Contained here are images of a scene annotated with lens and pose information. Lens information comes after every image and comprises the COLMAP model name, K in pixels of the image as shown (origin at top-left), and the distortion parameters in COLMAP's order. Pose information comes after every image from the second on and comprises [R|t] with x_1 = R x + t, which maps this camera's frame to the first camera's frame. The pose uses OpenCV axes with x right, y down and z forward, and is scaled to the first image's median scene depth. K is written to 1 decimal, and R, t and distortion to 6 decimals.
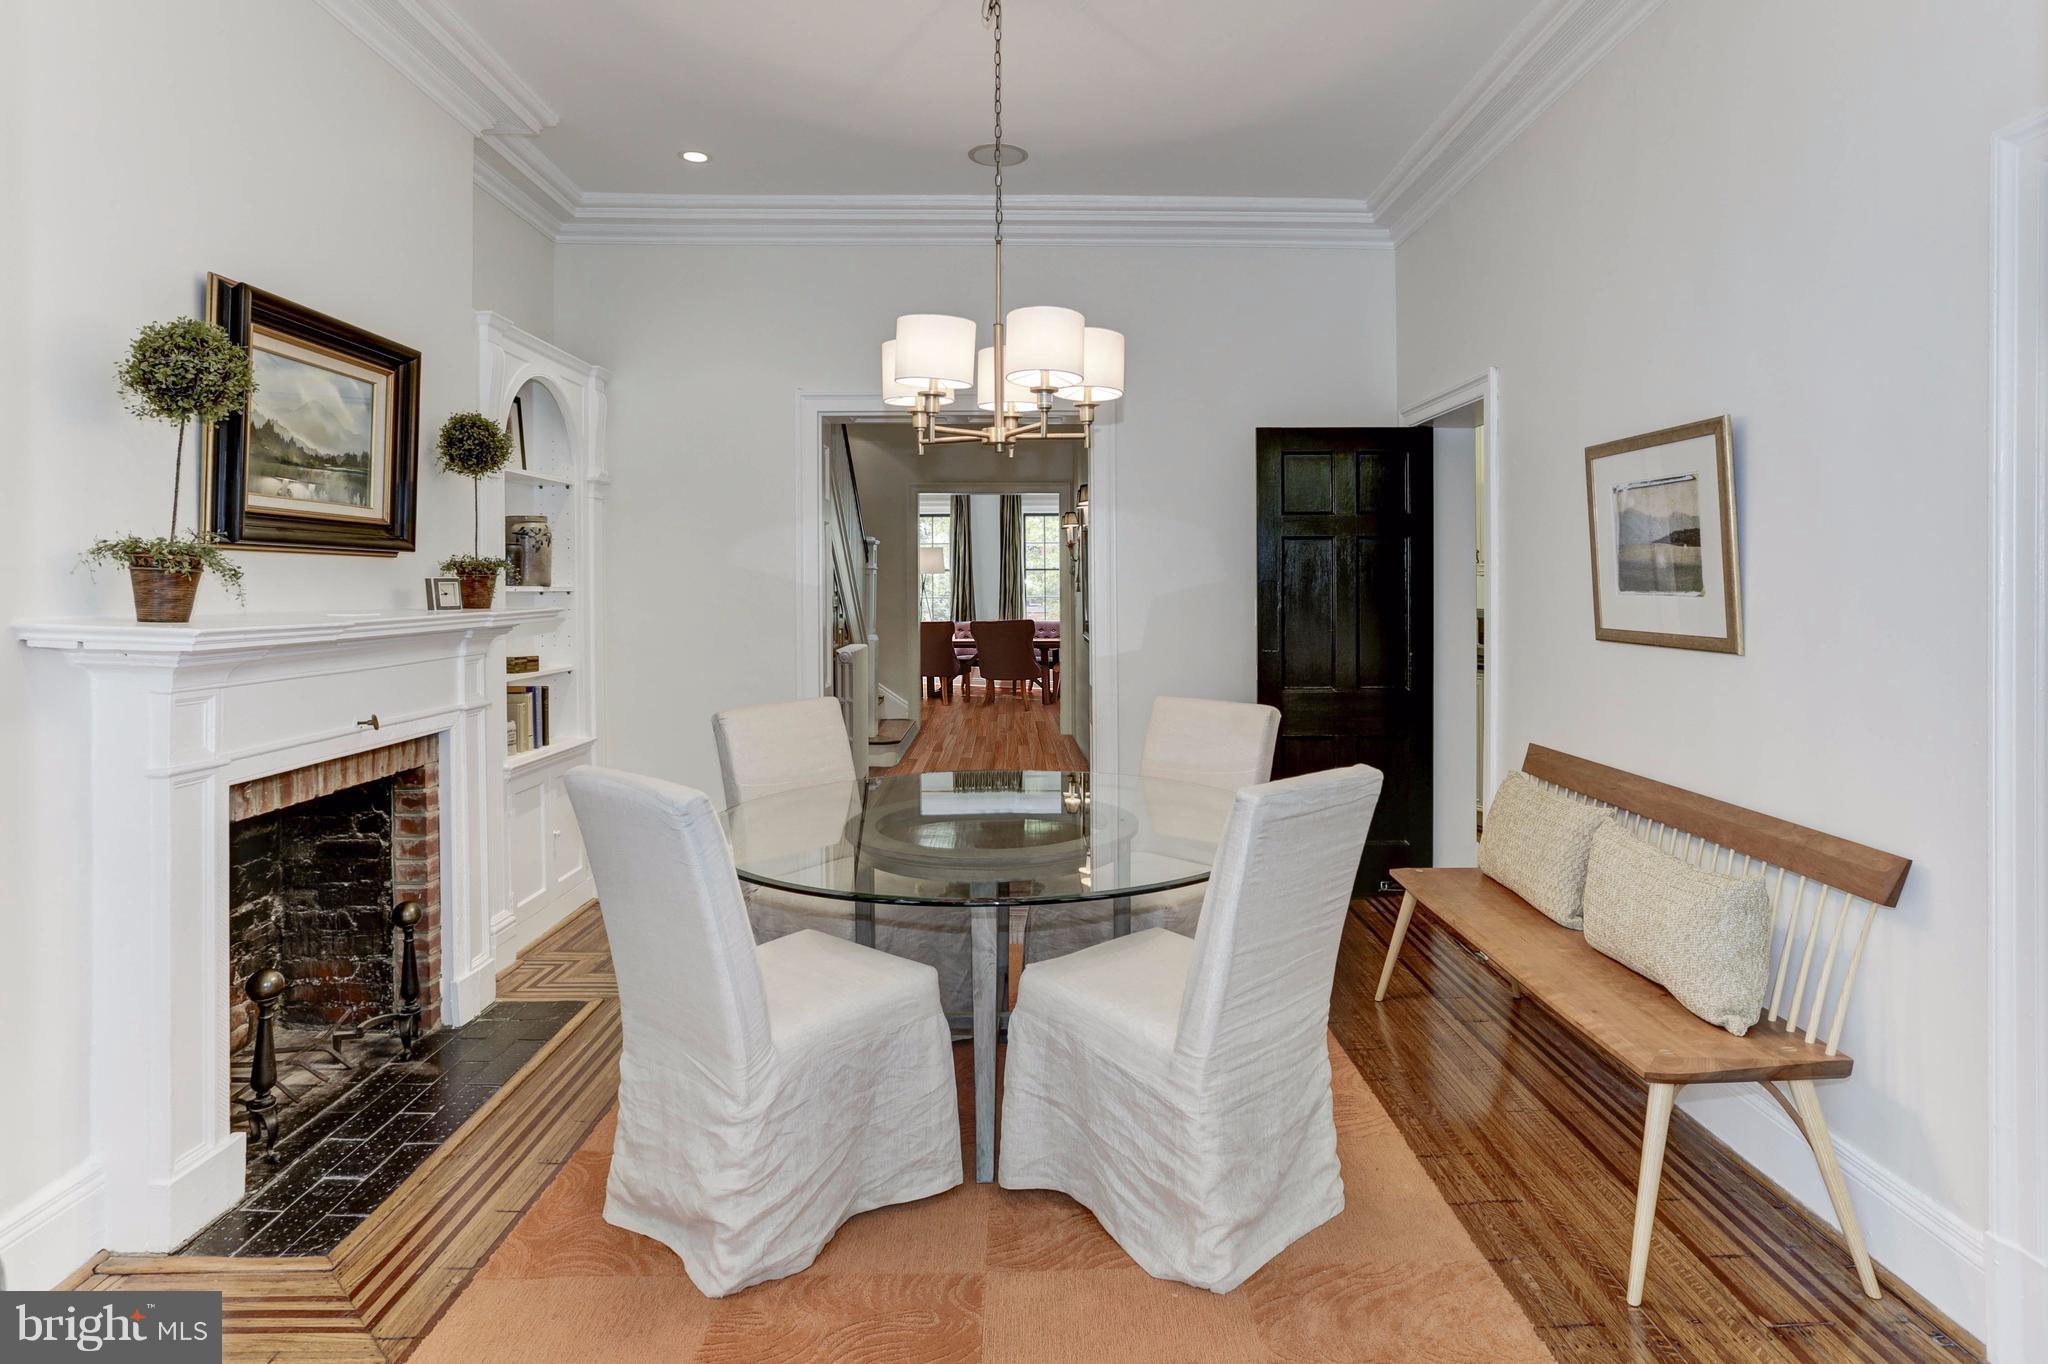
lens RADIAL K [[1013.5, 0, 1020.8], [0, 1013.5, 677.8], [0, 0, 1]] dist [-0.034804, 0.013392]
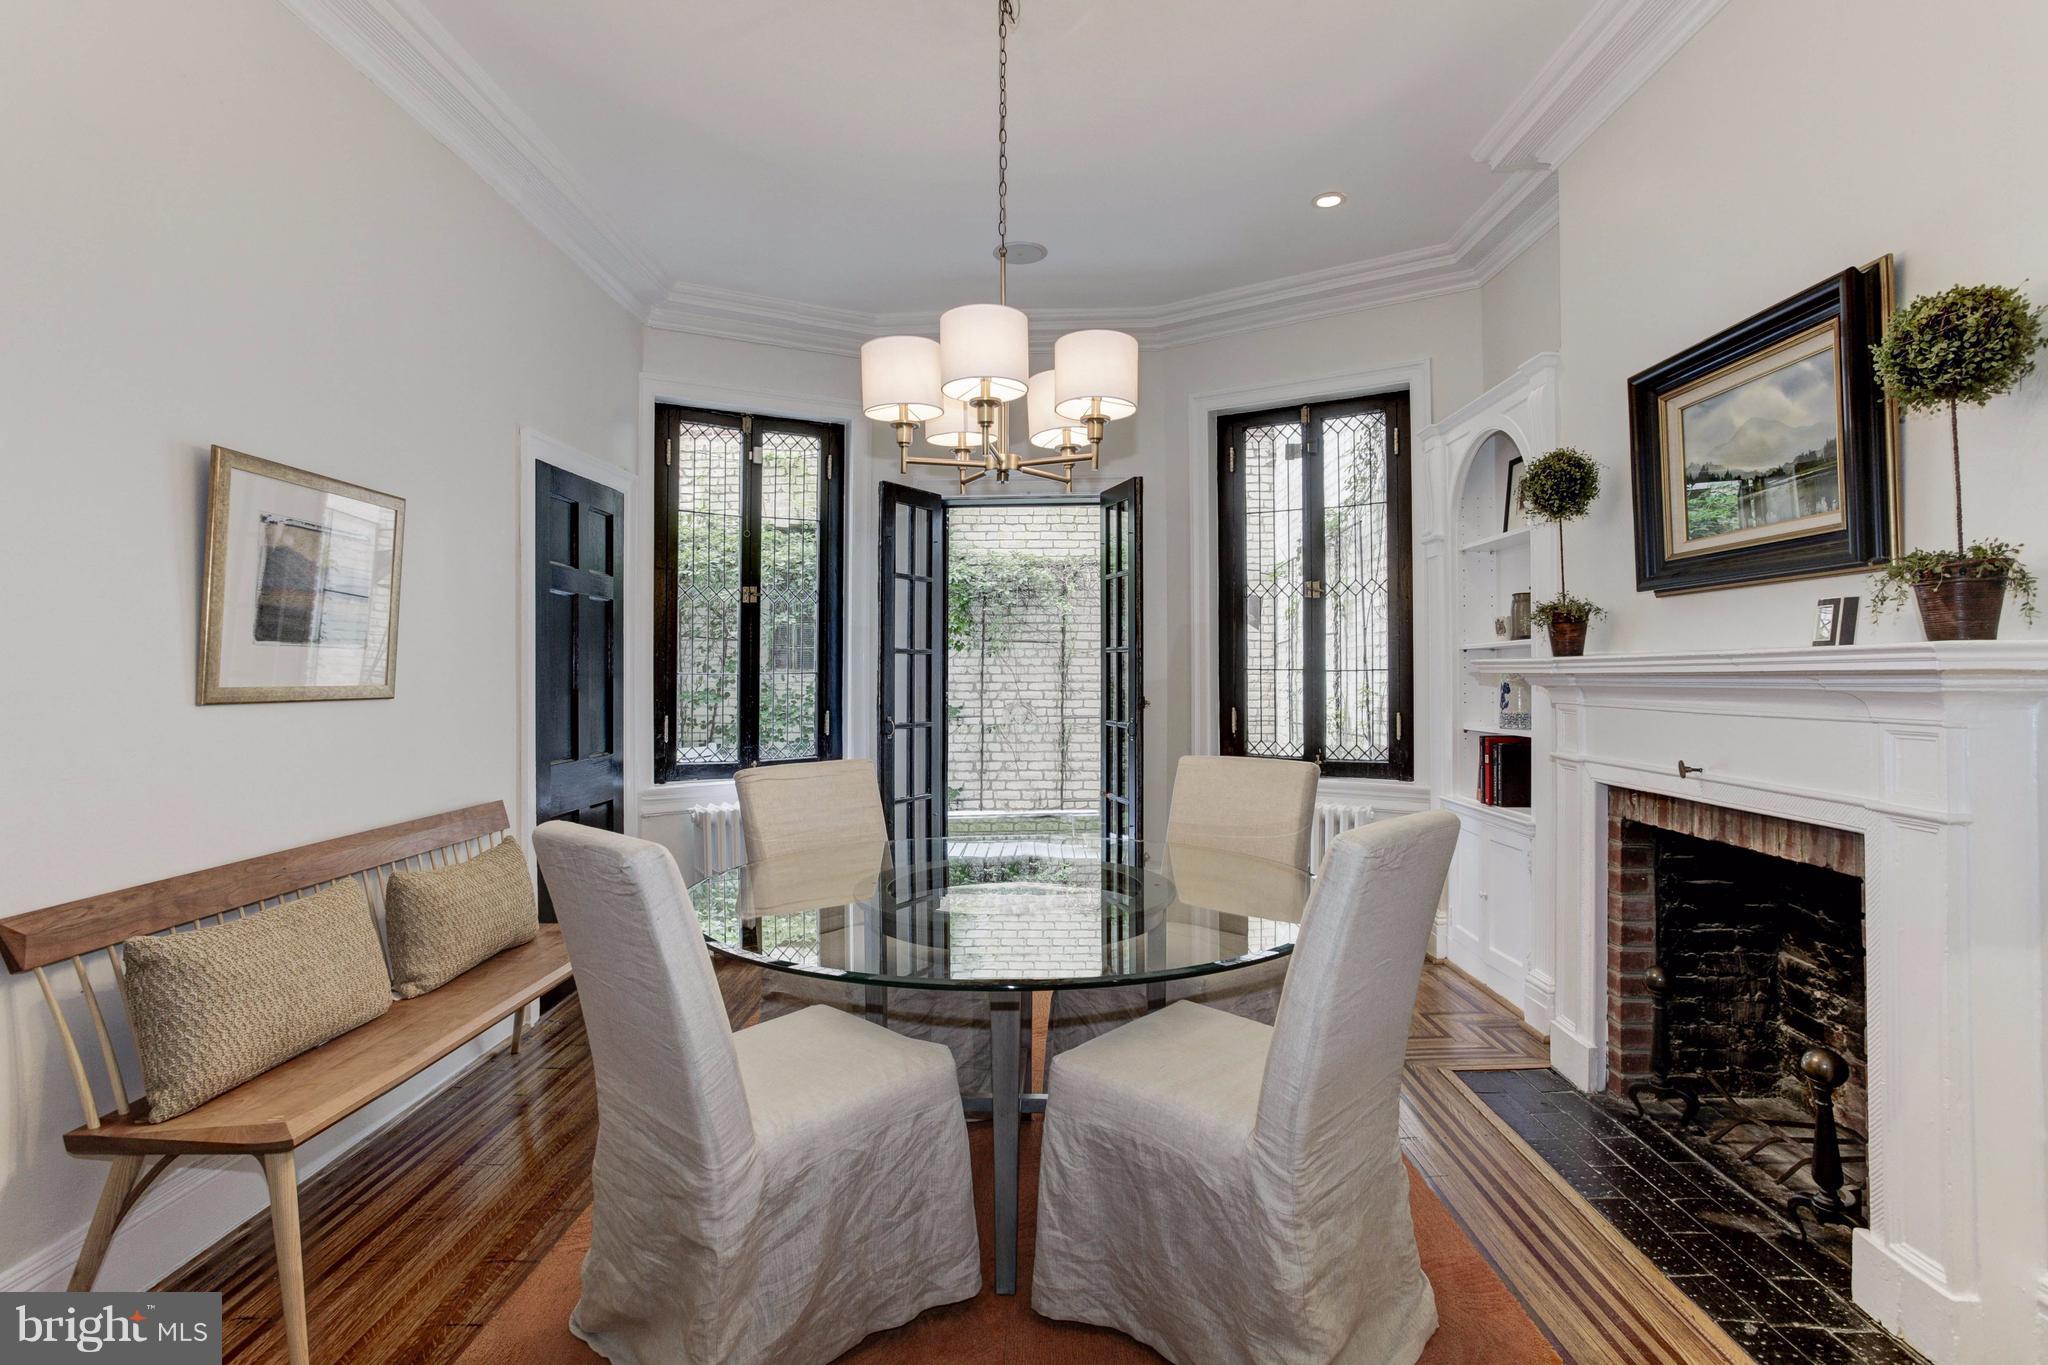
lens RADIAL K [[1013.5, 0, 1024.4], [0, 1013.5, 672.9], [0, 0, 1]] dist [-0.034804, 0.013392]
pose [[-0.999931, 0.009724, 0.006641, -0.045212], [0.010292, 0.995731, 0.091722, -0.130860], [-0.005721, 0.091784, -0.995762, 1.856033]]
